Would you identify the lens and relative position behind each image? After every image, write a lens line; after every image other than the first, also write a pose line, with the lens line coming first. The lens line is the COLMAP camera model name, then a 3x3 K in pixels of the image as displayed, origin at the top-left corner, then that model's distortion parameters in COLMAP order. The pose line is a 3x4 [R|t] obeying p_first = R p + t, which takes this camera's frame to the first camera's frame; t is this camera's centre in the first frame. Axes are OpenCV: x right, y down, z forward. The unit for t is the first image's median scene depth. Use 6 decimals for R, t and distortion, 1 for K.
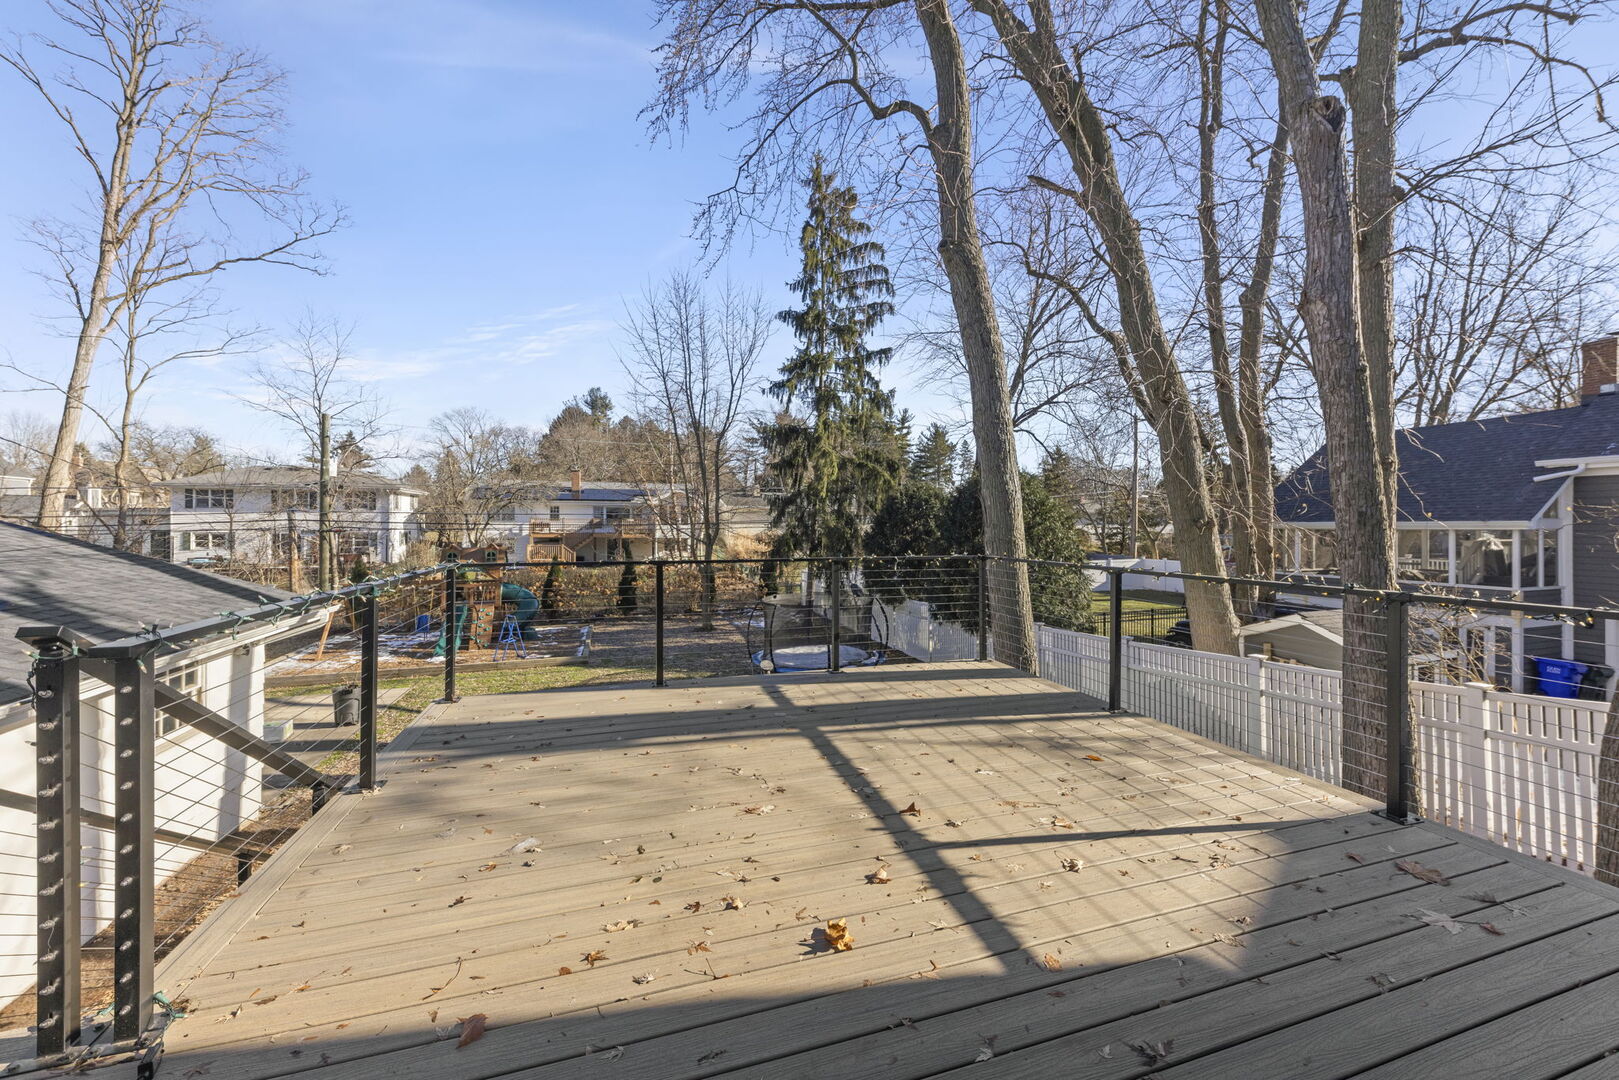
lens RADIAL K [[628.8, 0, 812.4], [0, 628.8, 522.5], [0, 0, 1]] dist [0.022389, -0.009441]
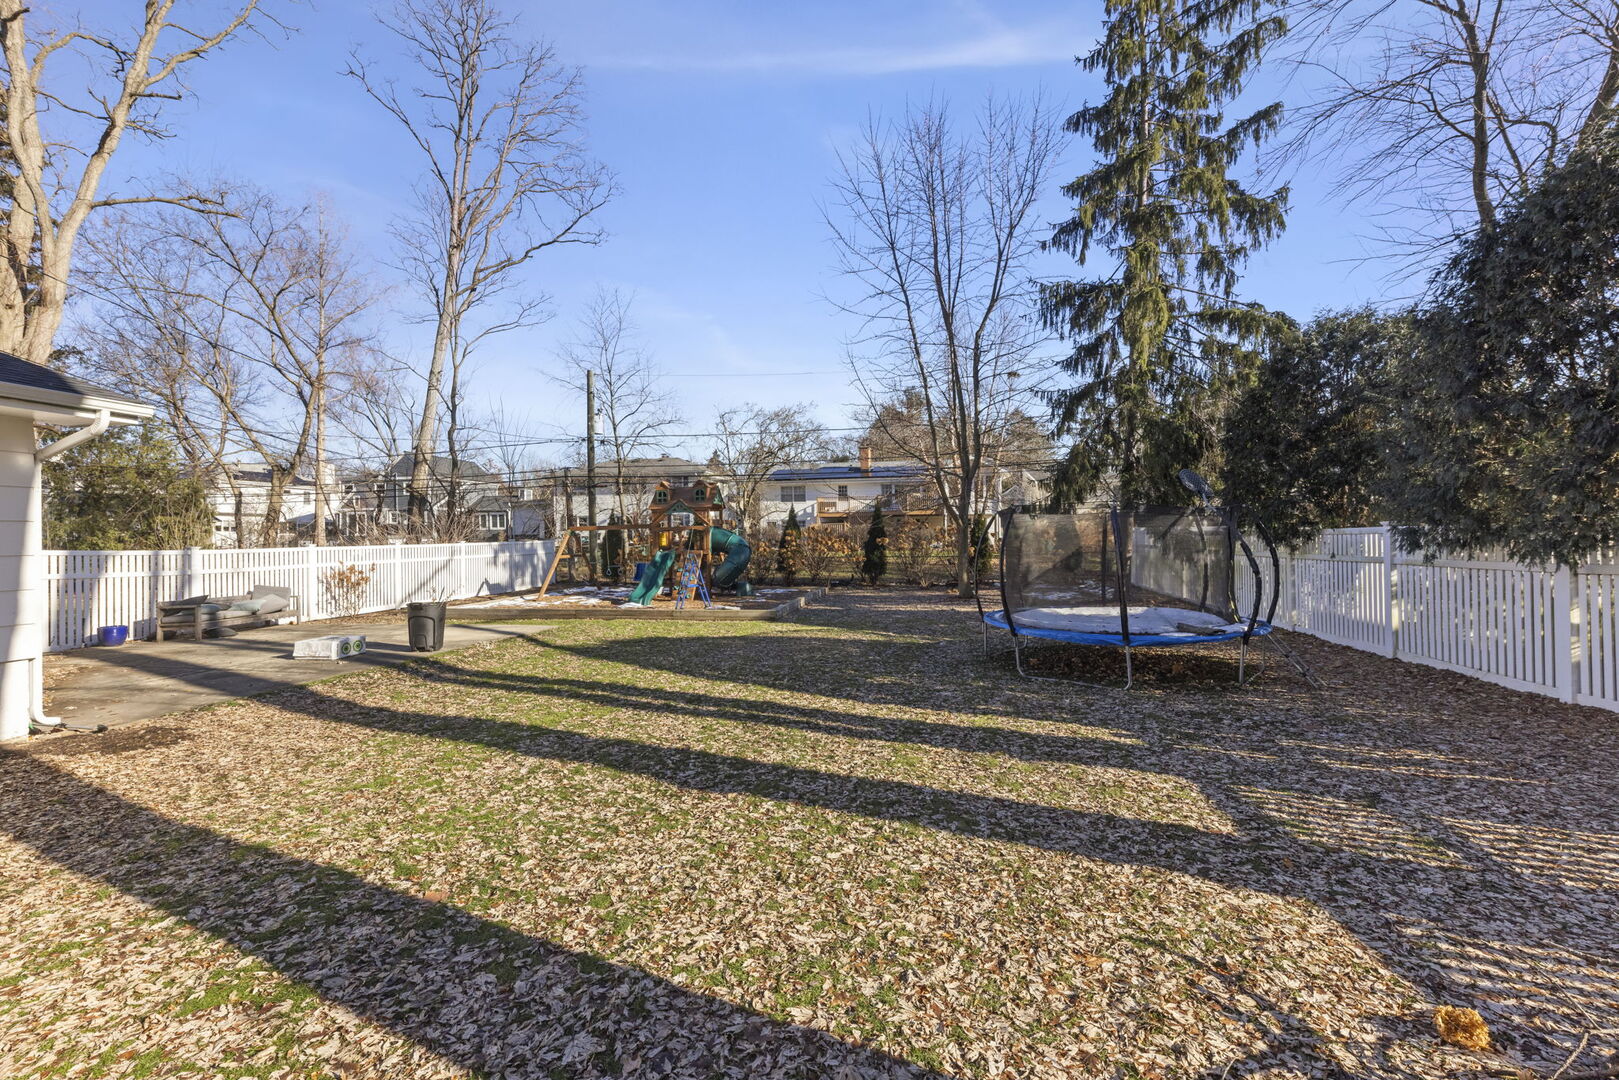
lens RADIAL K [[643.4, 0, 807.6], [0, 643.4, 534.9], [0, 0, 1]] dist [0.000537, -0.000047]
pose [[0.873189, -0.006899, -0.487333, 0.021572], [0.012029, 0.999900, 0.007398, 0.056729], [0.487234, -0.012322, 0.873185, 0.180447]]
